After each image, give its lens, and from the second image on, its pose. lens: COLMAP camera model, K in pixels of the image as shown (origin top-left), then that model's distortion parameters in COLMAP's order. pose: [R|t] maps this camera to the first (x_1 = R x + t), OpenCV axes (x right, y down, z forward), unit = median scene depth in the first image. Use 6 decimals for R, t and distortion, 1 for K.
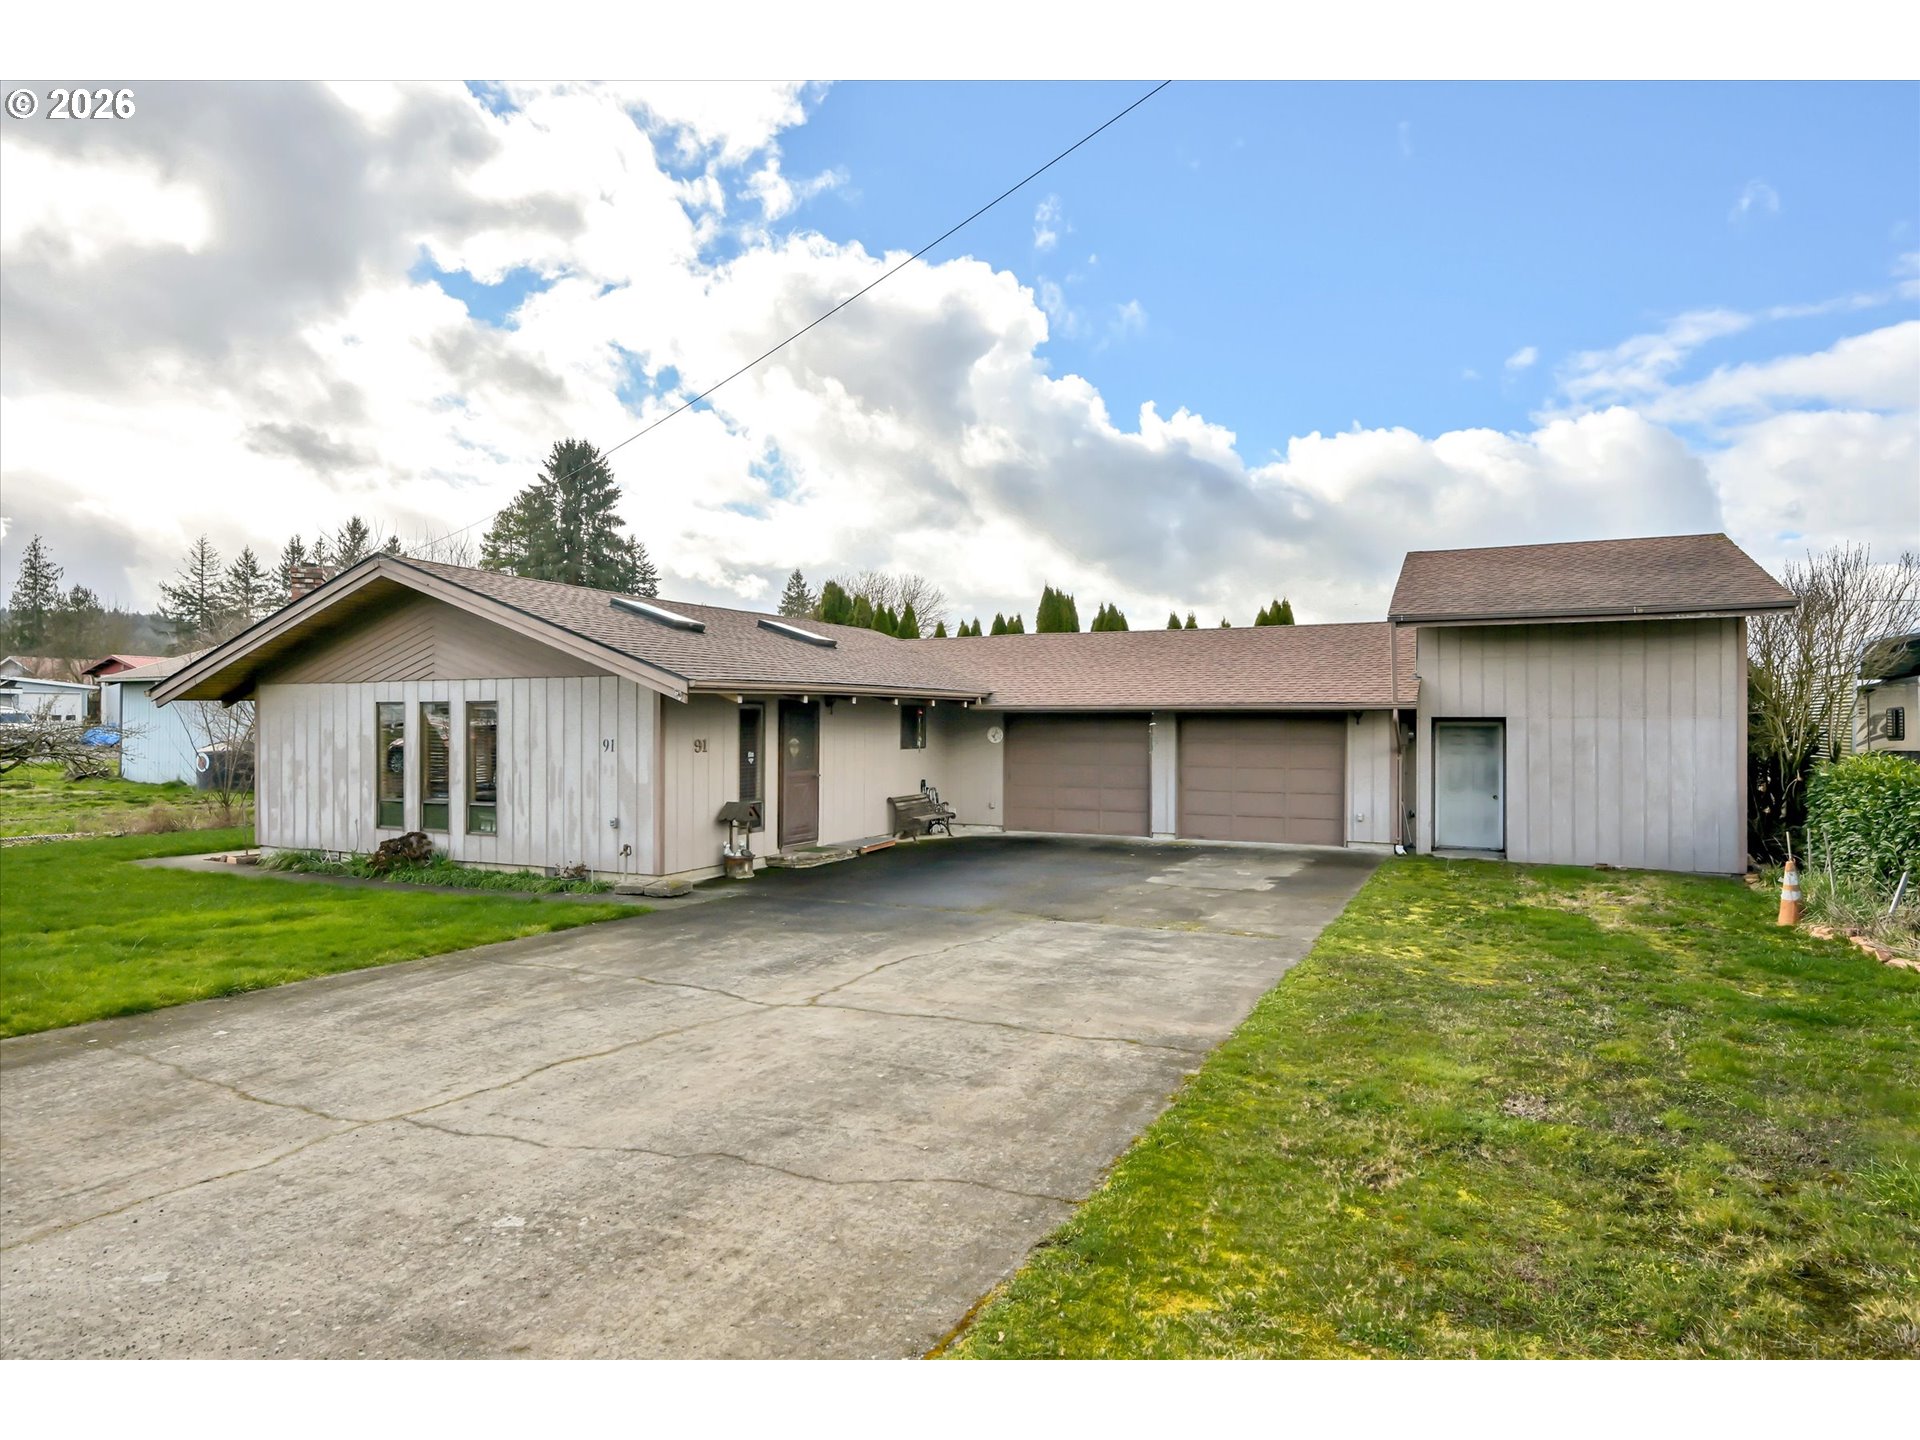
lens RADIAL K [[1085.1, 0, 955.2], [0, 1085.1, 726.0], [0, 0, 1]] dist [-0.009365, 0.000328]
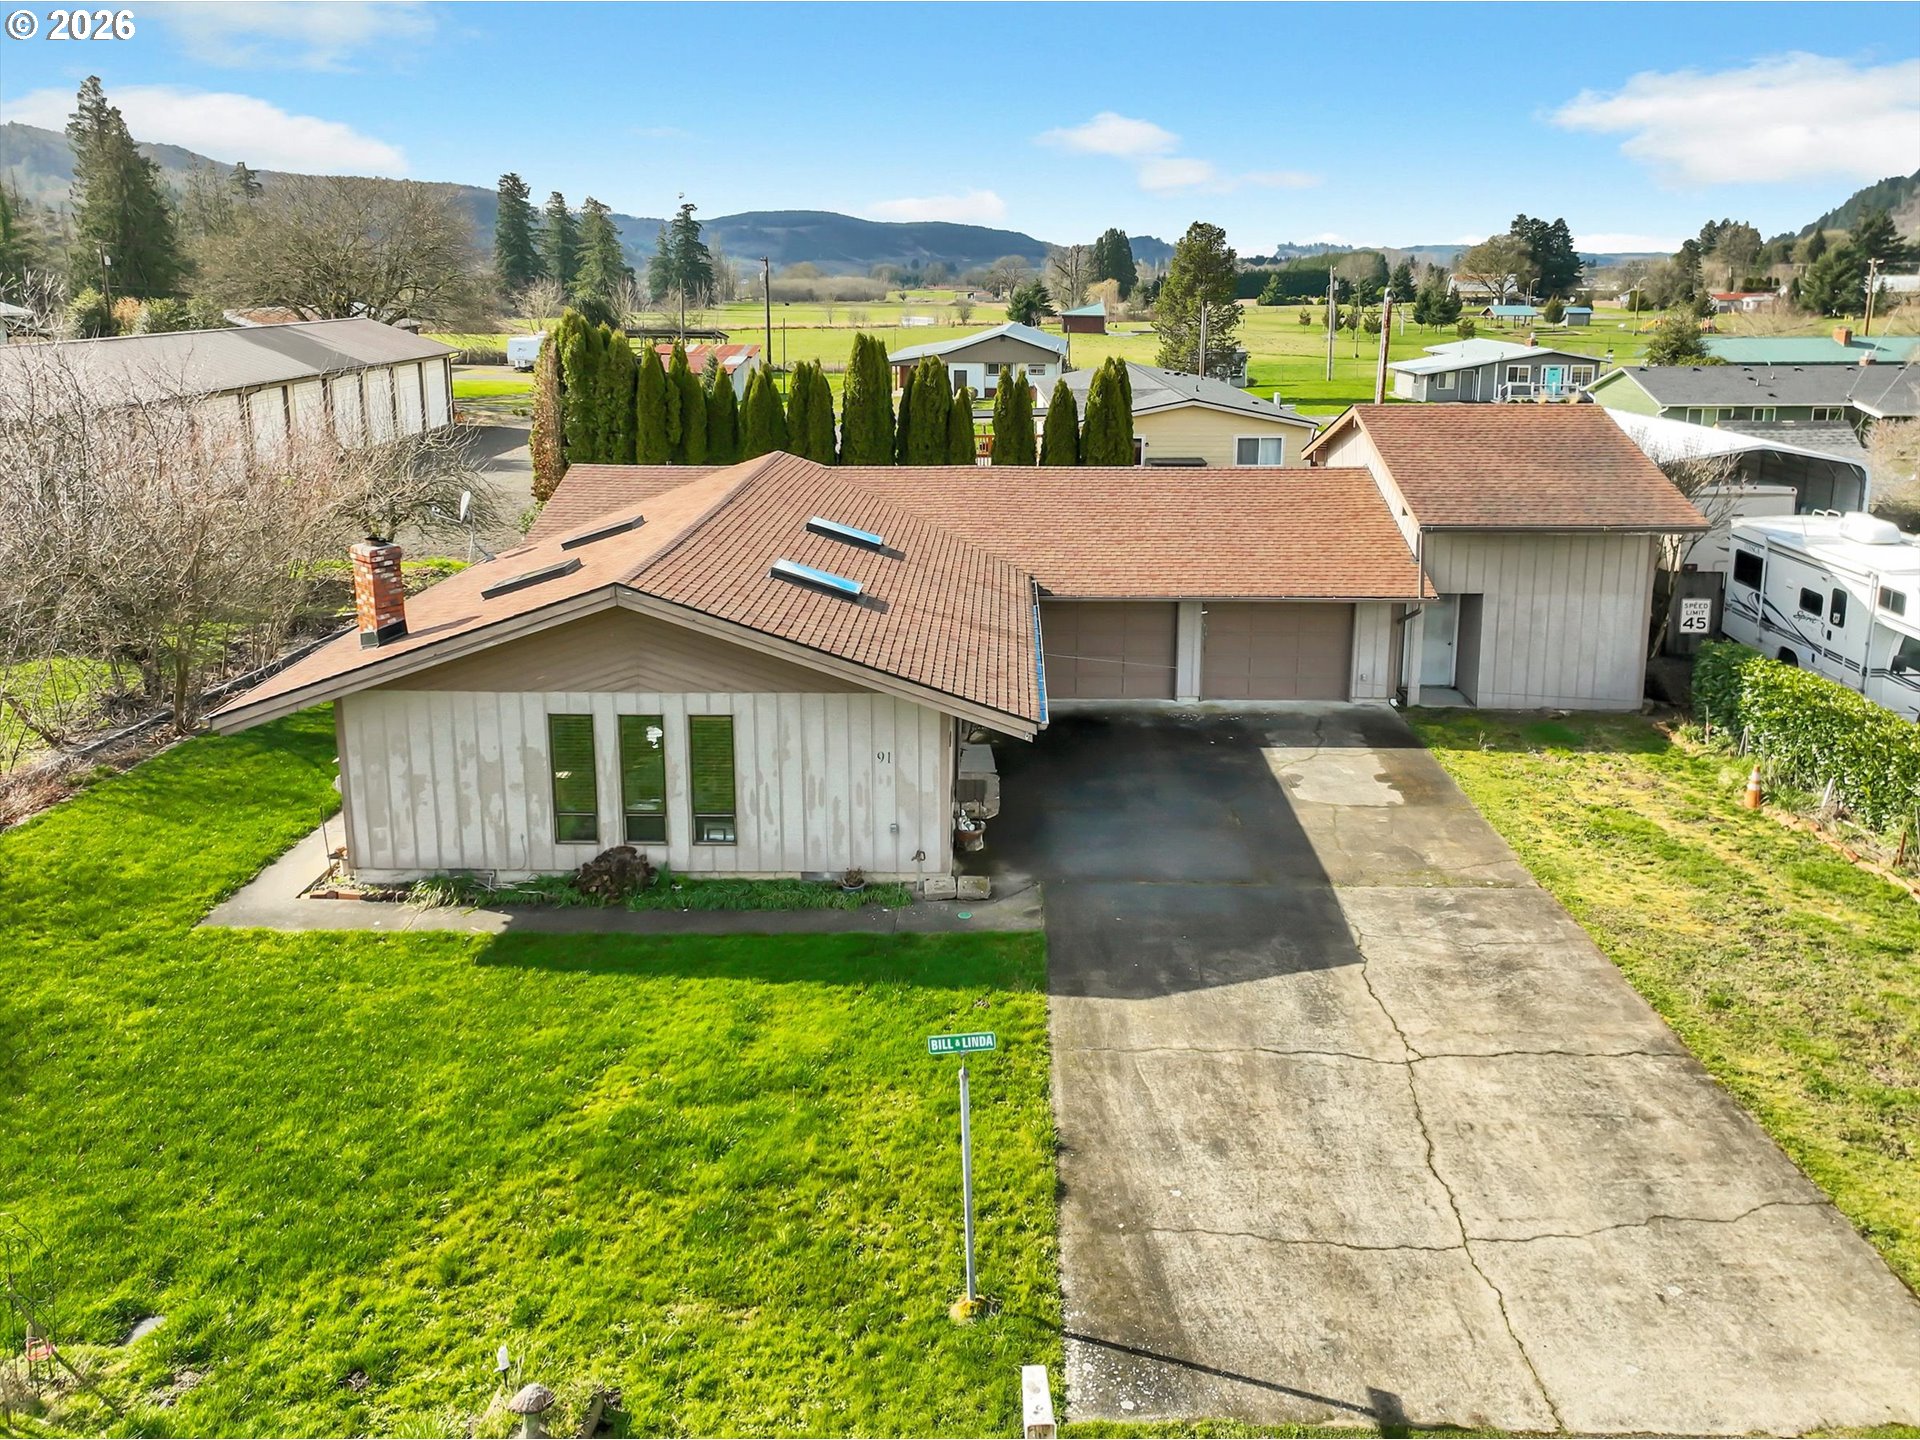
lens RADIAL K [[1403.4, 0, 933.7], [0, 1403.4, 548.8], [0, 0, 1]] dist [-0.000829, 0.011333]
pose [[0.917120, -0.085712, 0.389288, -0.652133], [0.008672, 0.980667, 0.195491, -0.365580], [-0.398518, -0.175913, 0.900132, -0.153526]]
